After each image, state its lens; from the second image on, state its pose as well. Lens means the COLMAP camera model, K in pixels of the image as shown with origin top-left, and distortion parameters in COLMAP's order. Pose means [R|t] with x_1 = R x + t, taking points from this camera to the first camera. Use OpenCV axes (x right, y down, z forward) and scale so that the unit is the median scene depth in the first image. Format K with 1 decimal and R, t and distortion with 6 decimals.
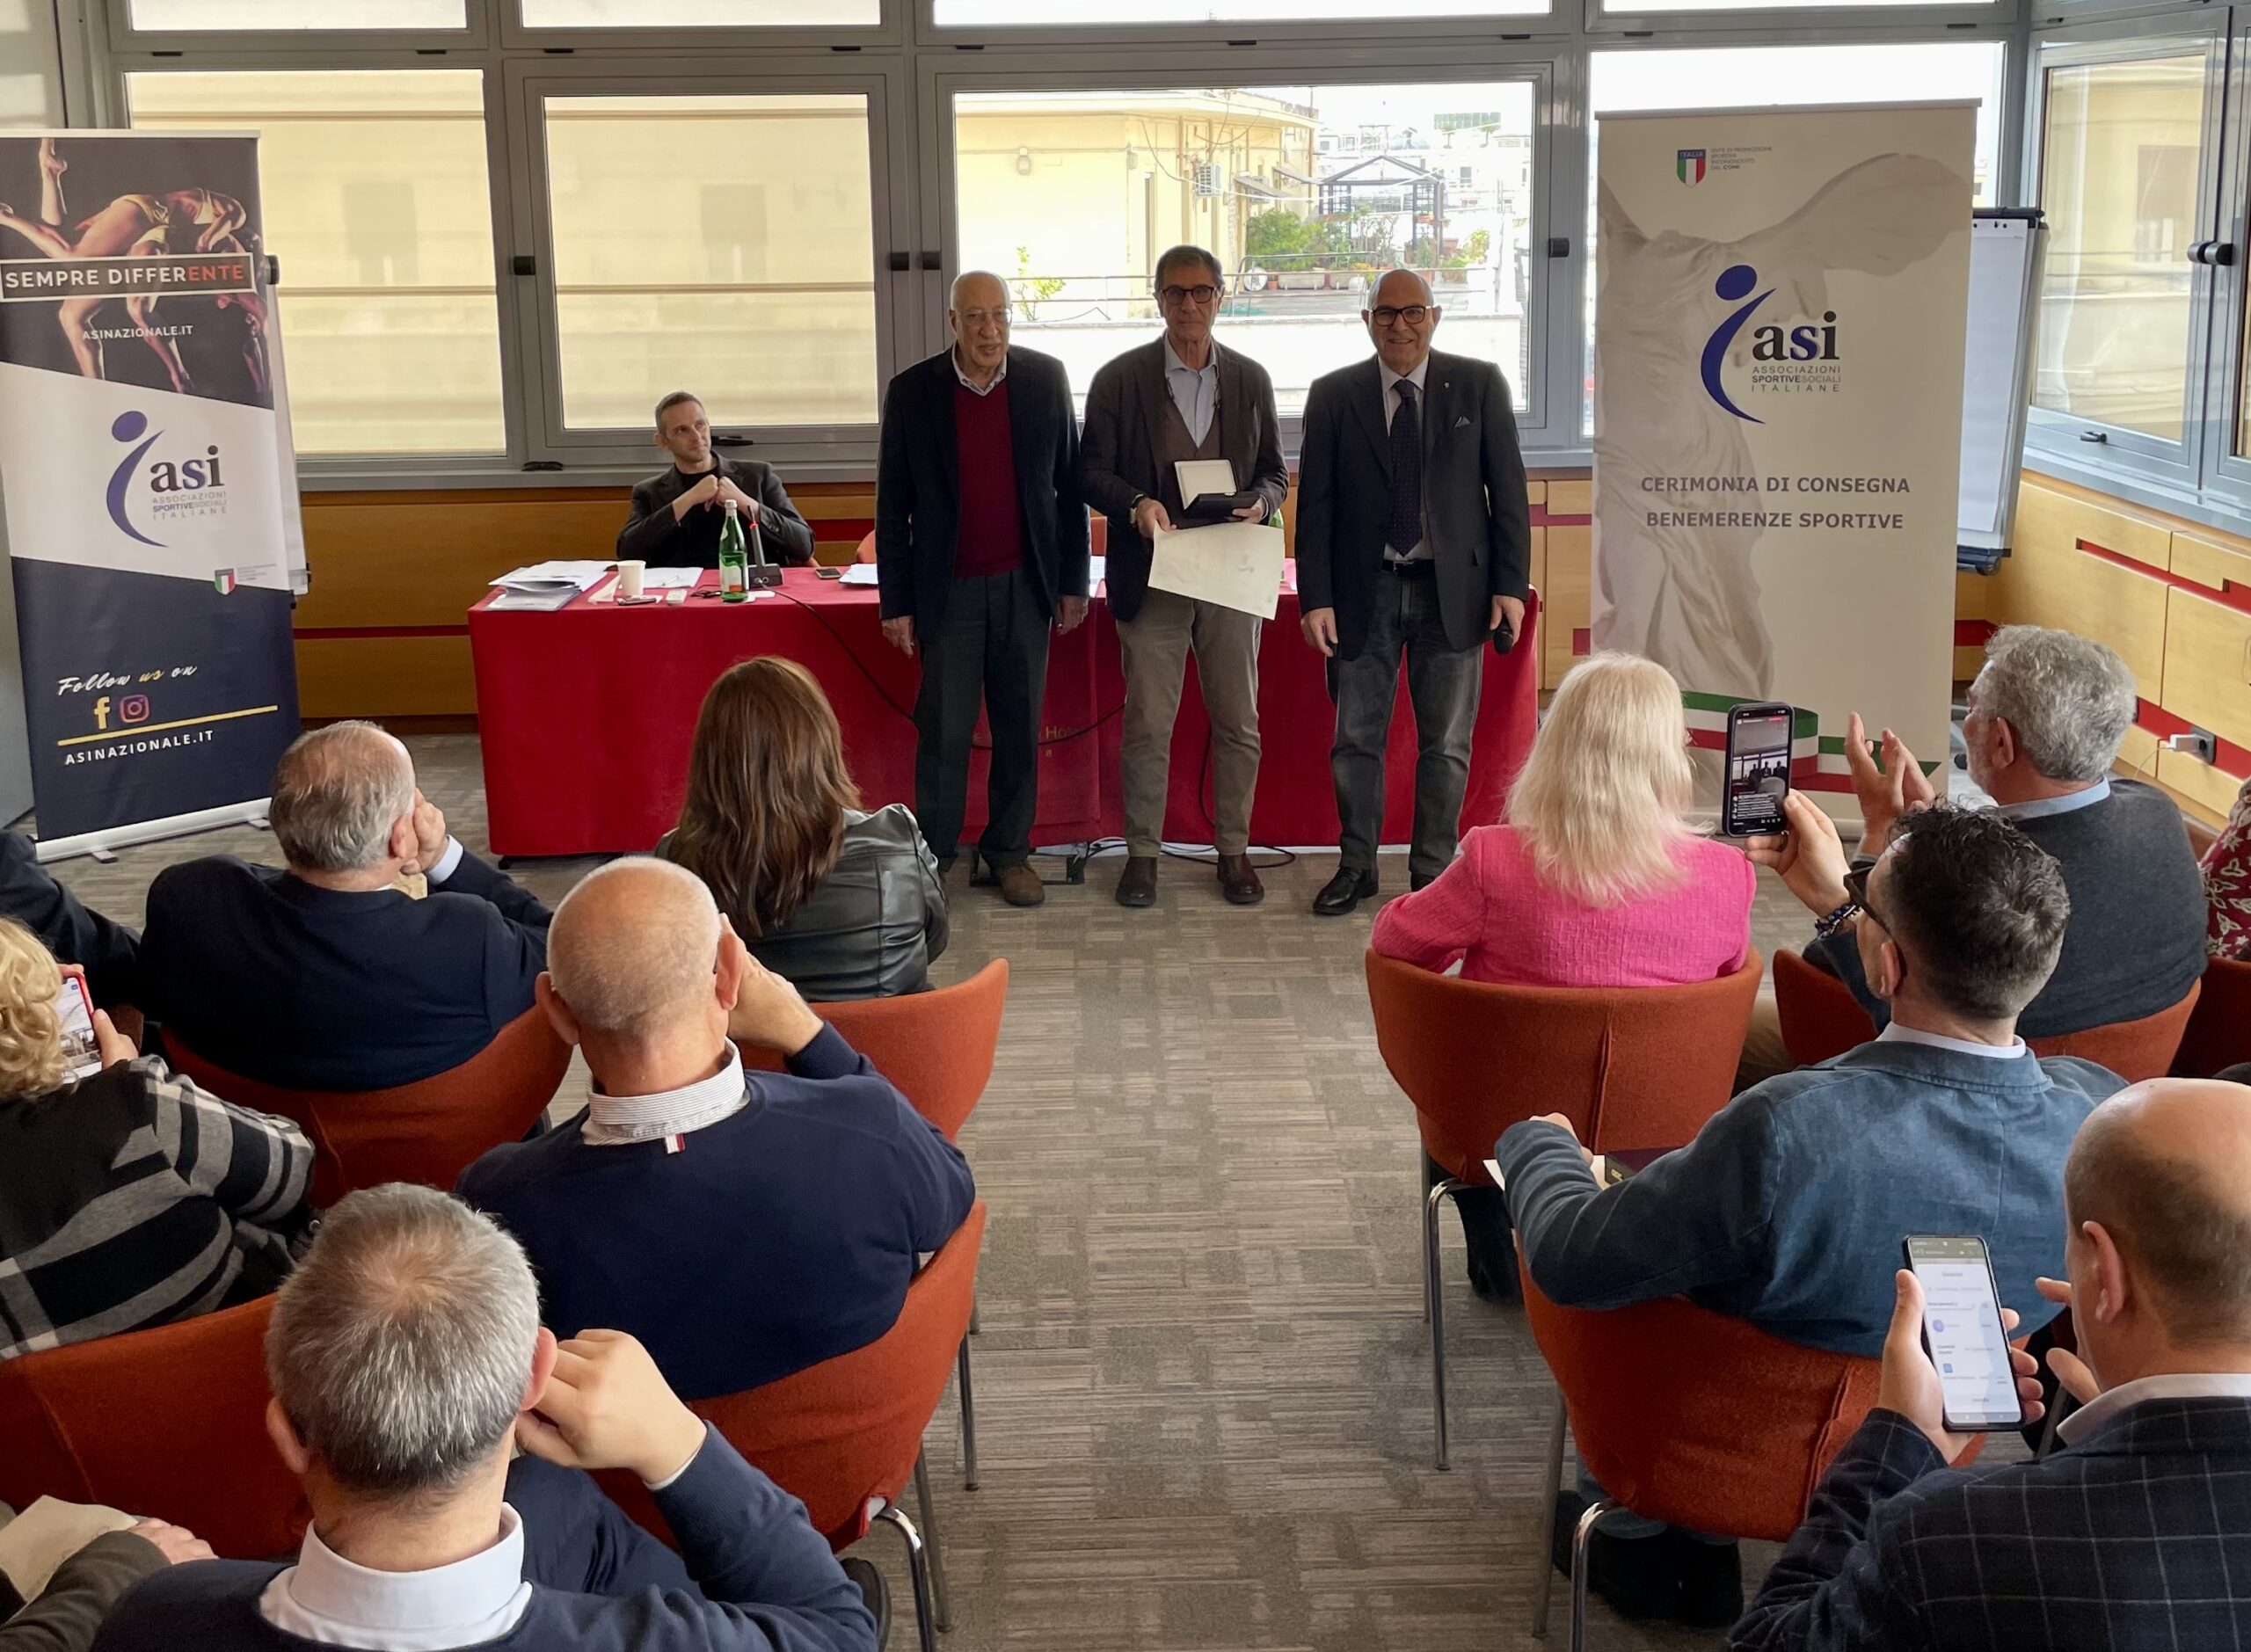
lens RADIAL K [[2341.2, 0, 1097.5], [0, 2341.2, 548.8], [0, 0, 1]] dist [0.108920, -0.190965]
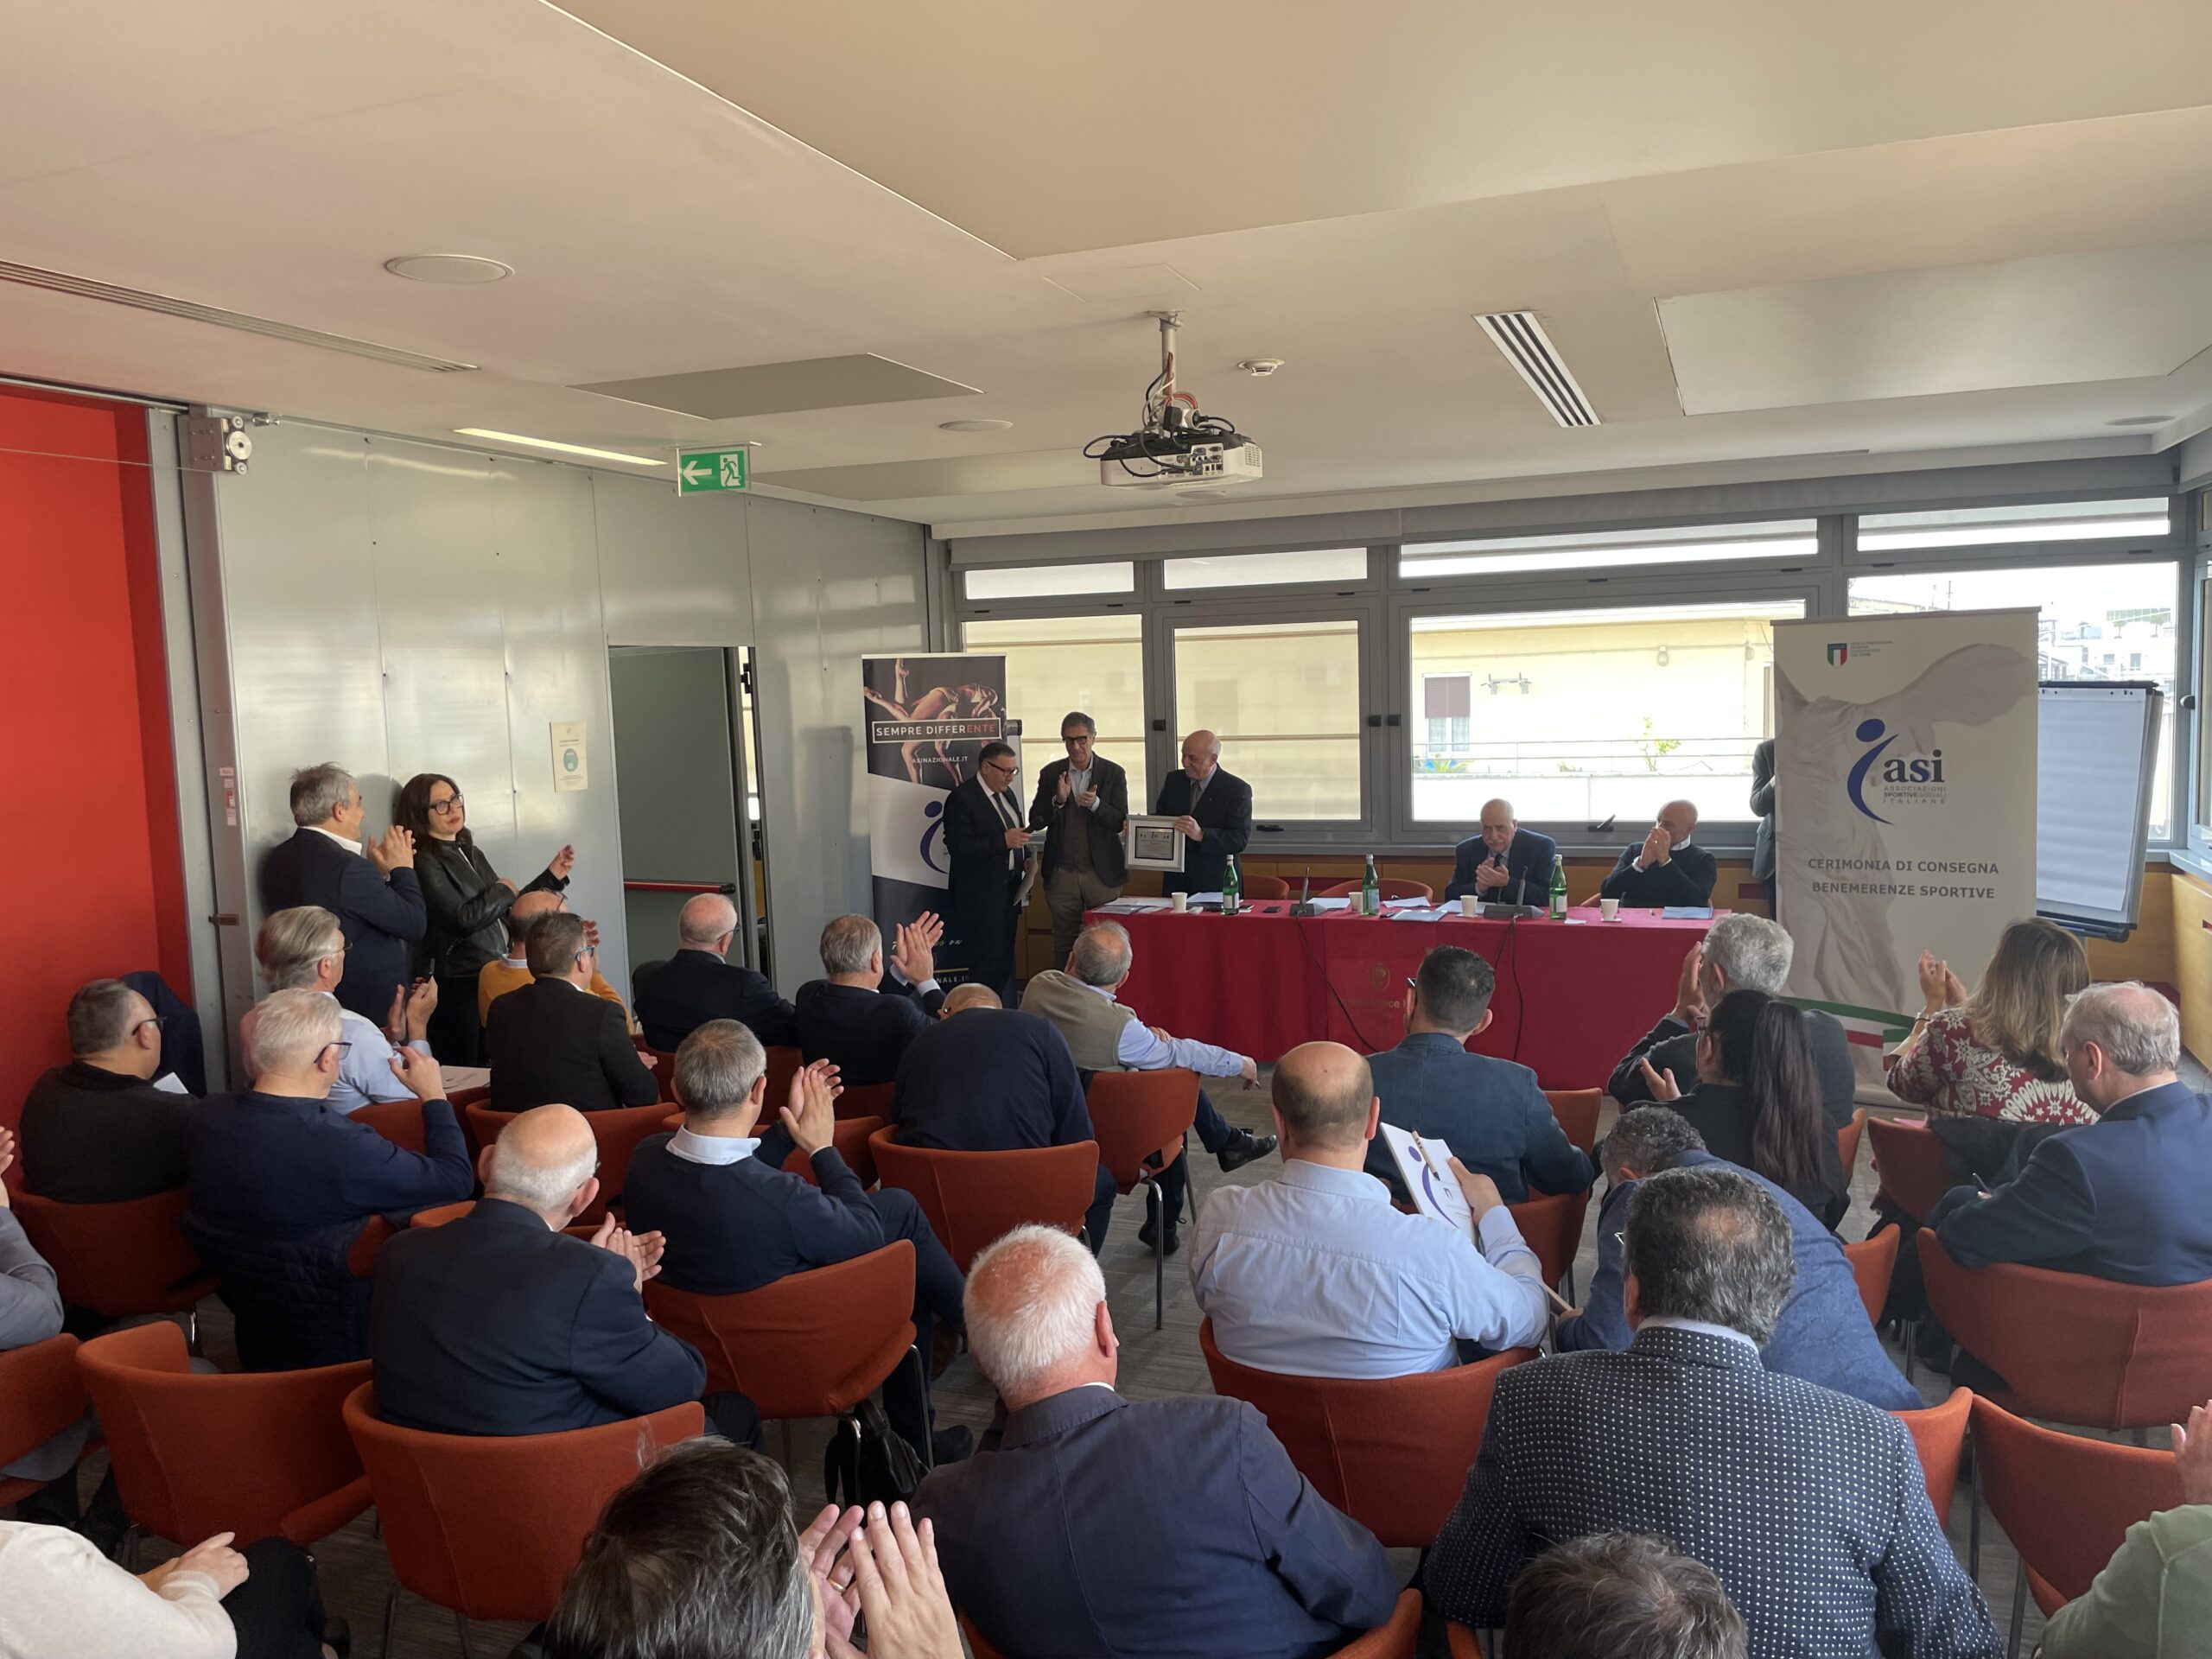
lens RADIAL K [[1684.2, 0, 1084.6], [0, 1684.2, 814.5], [0, 0, 1]] dist [0.100821, -0.148290]
pose [[0.920912, 0.018615, -0.389325, 0.228121], [-0.047100, 0.996854, -0.063748, 0.032757], [0.386914, 0.077044, 0.918892, -0.185332]]
